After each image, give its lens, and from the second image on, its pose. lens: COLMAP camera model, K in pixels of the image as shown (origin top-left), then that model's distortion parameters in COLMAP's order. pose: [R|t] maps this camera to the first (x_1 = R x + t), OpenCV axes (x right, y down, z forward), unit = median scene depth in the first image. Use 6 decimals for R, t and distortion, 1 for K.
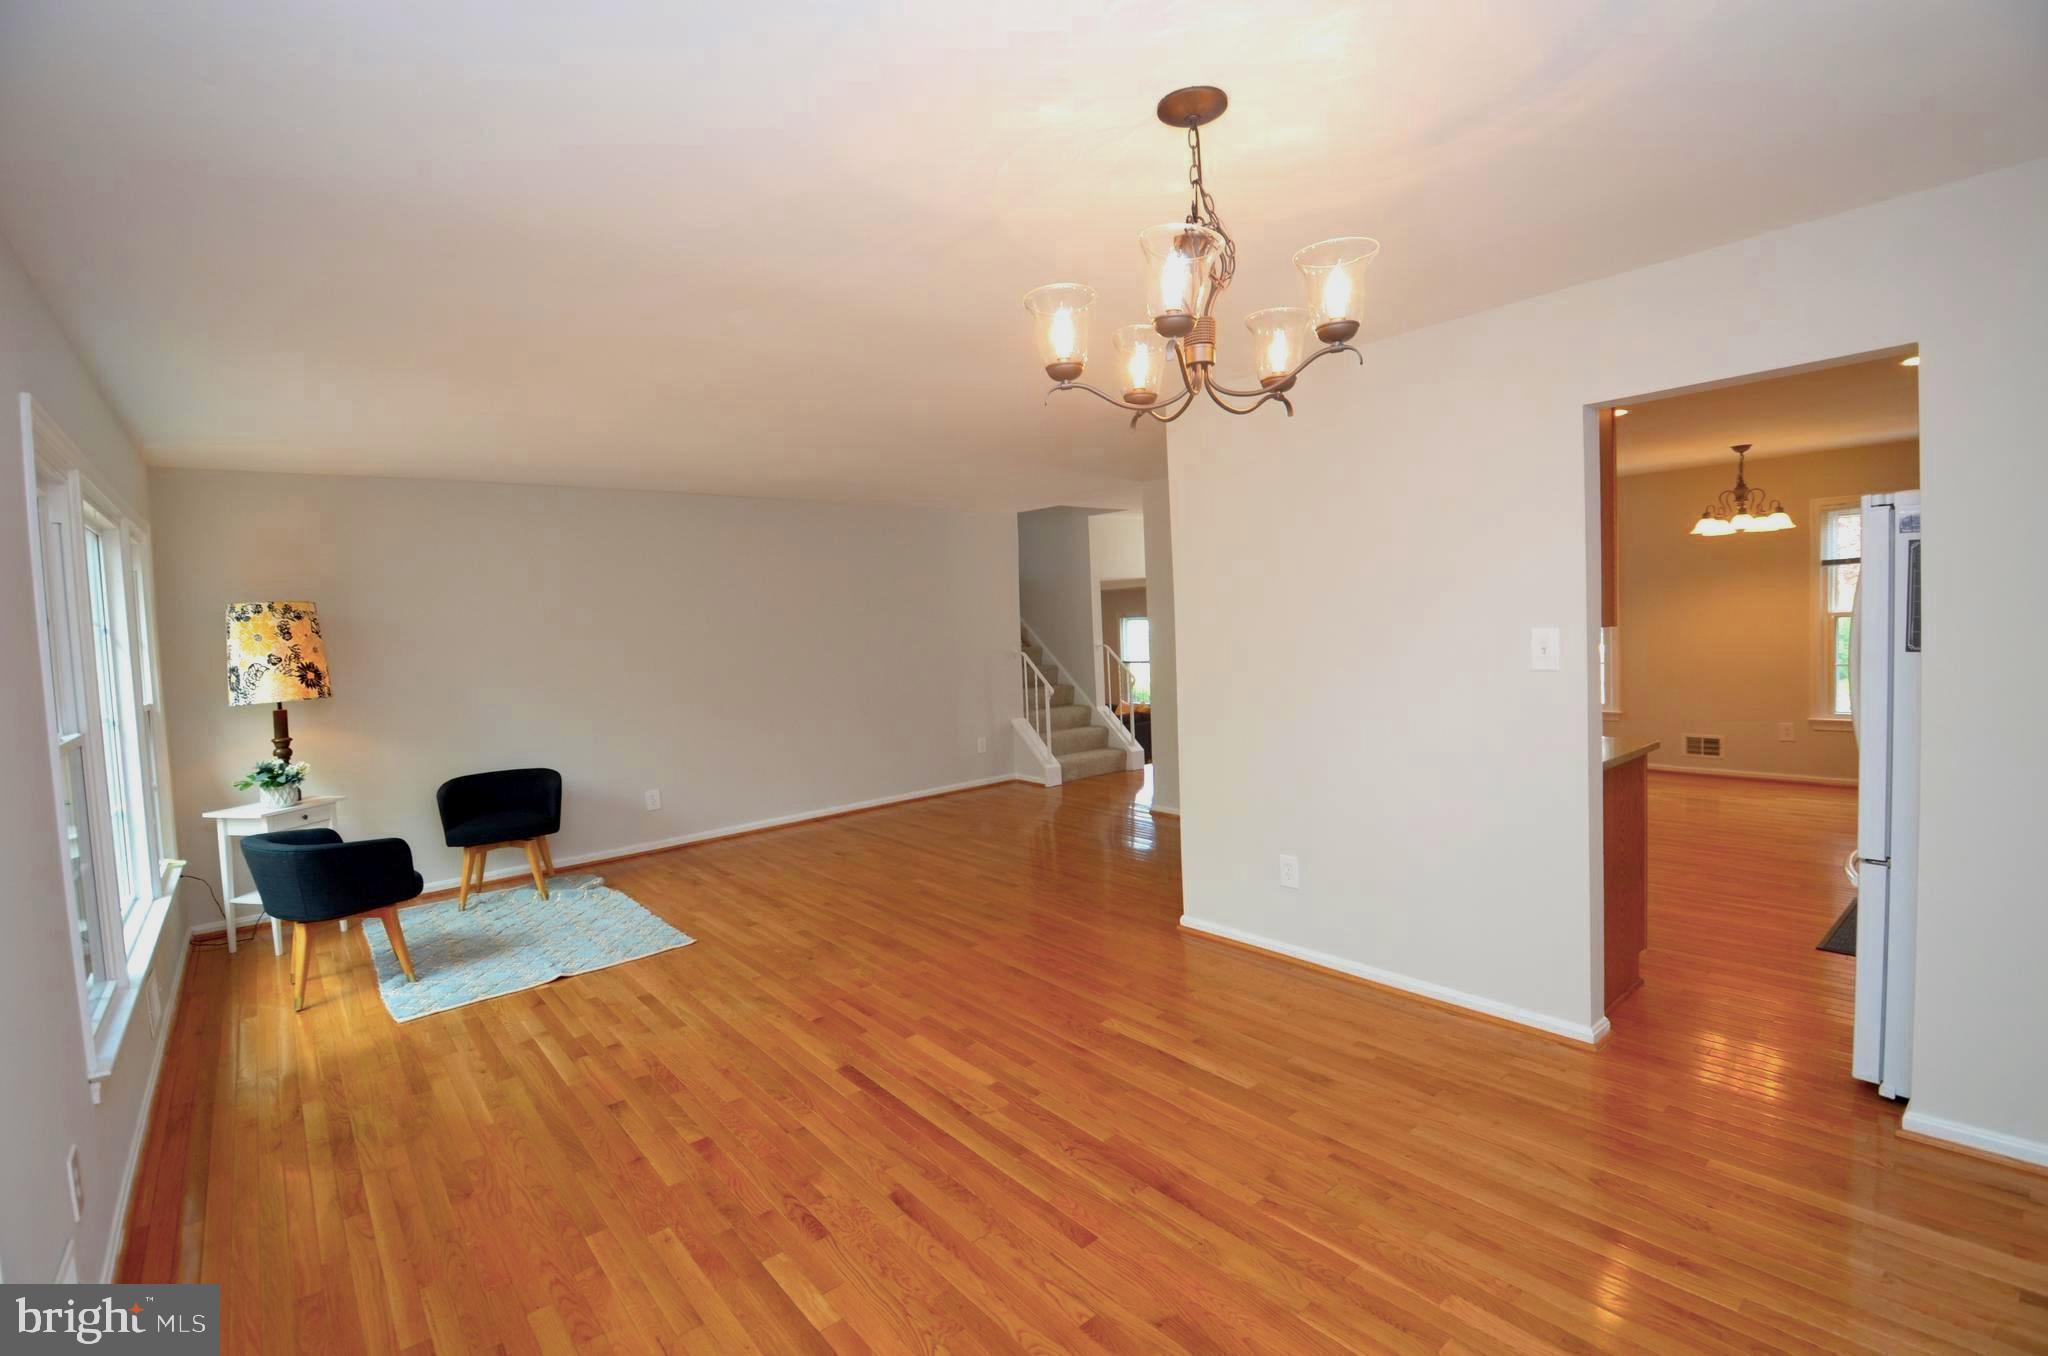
lens RADIAL K [[900.3, 0, 1032.8], [0, 900.3, 670.9], [0, 0, 1]] dist [-0.005907, -0.014347]
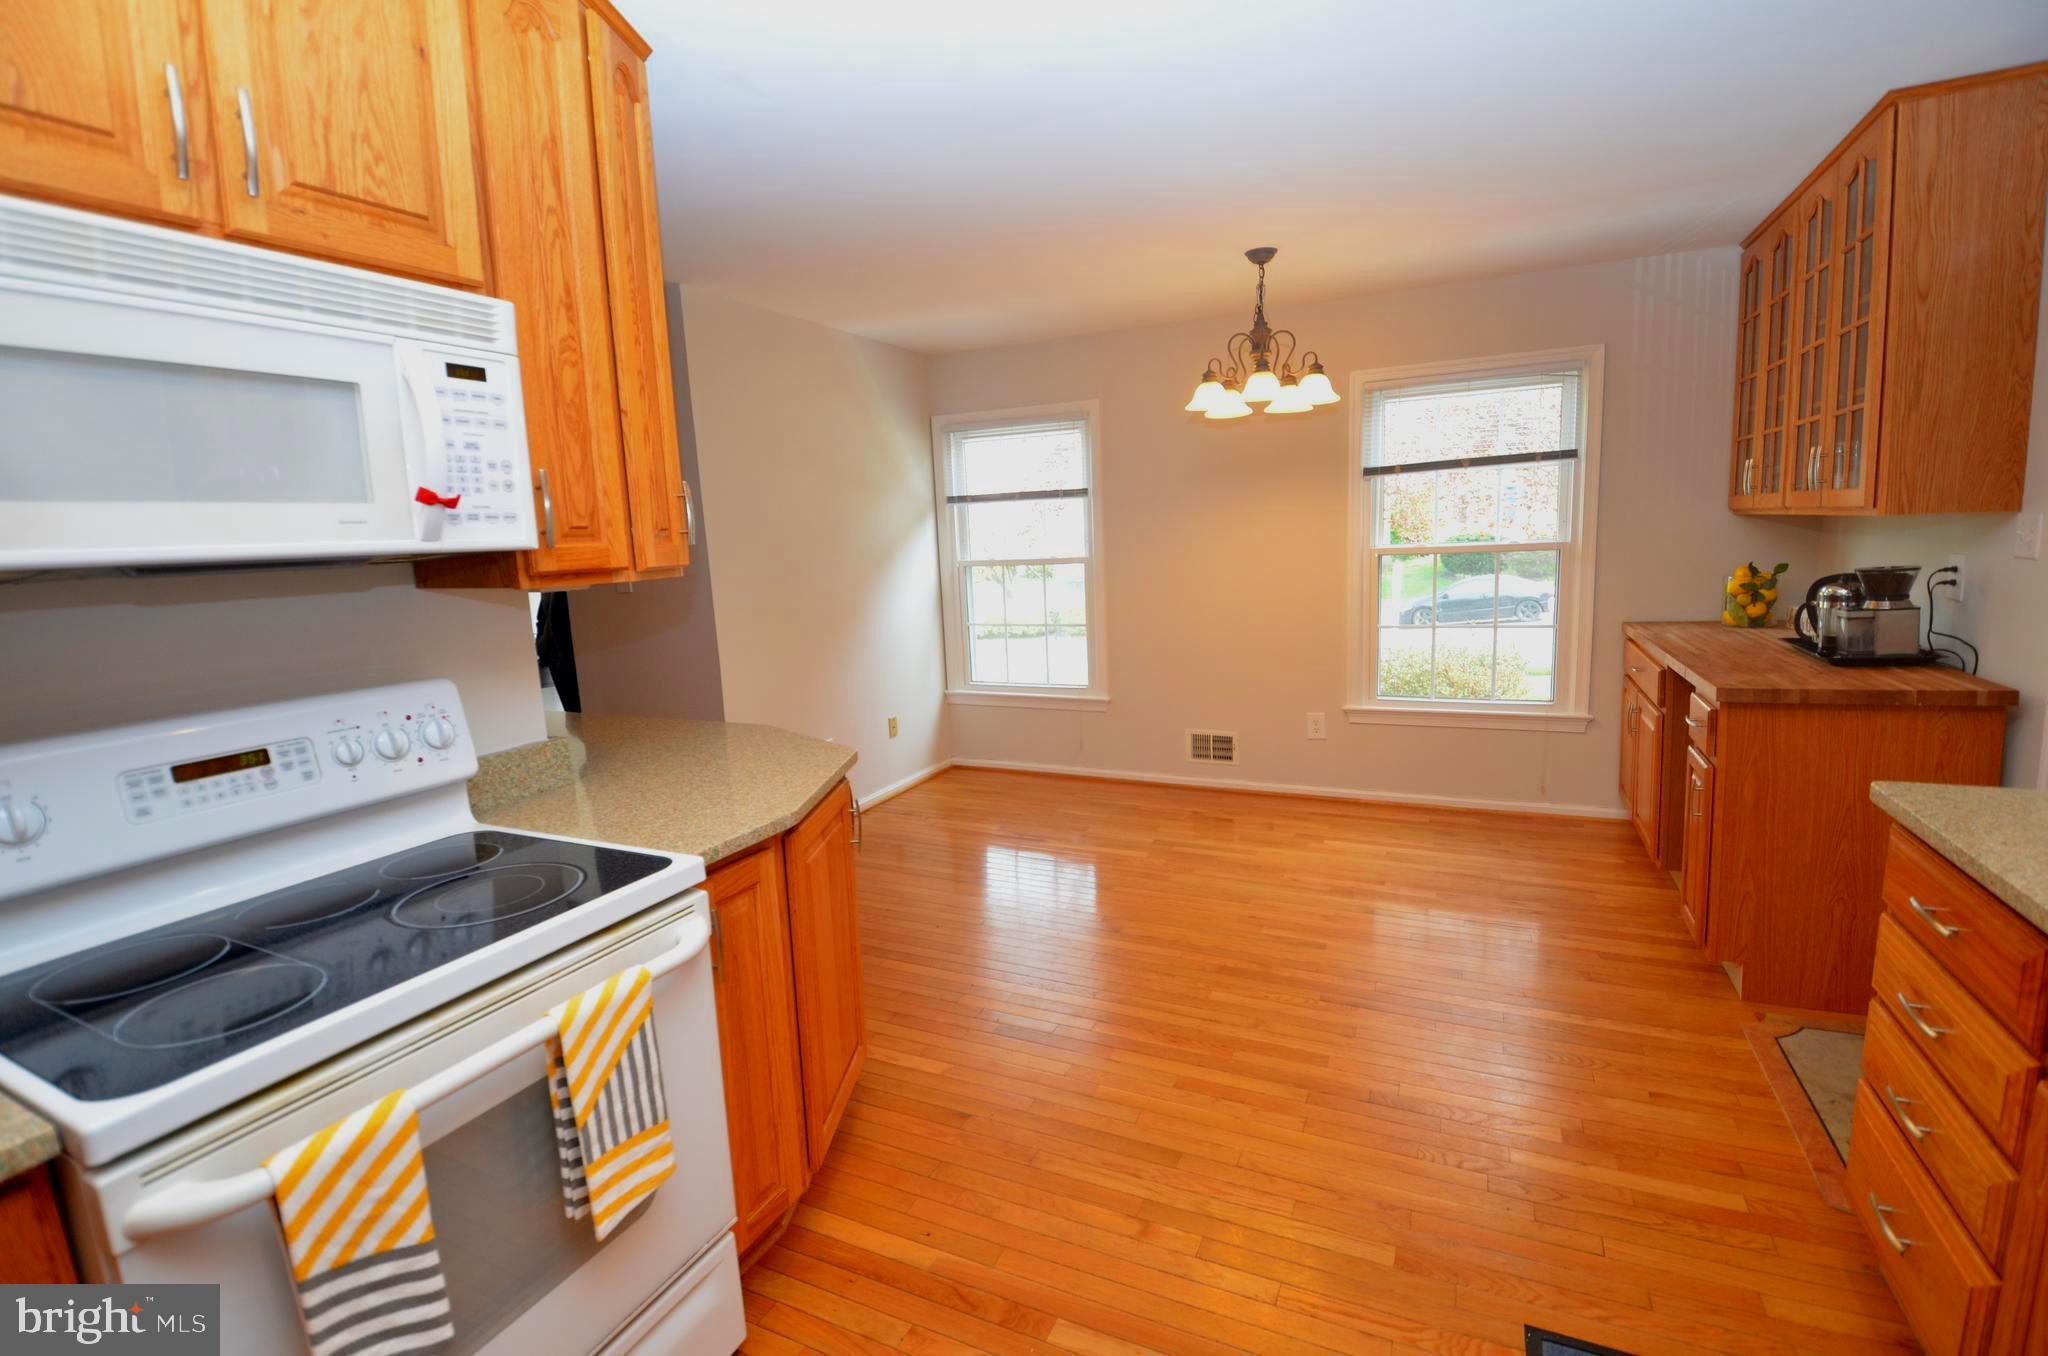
lens RADIAL K [[900.3, 0, 1025.5], [0, 900.3, 674.6], [0, 0, 1]] dist [-0.005907, -0.014347]
pose [[0.911320, -0.059282, 0.407408, 0.405778], [0.025399, 0.995789, 0.088082, -0.040263], [-0.410914, -0.069923, 0.908989, 0.517194]]
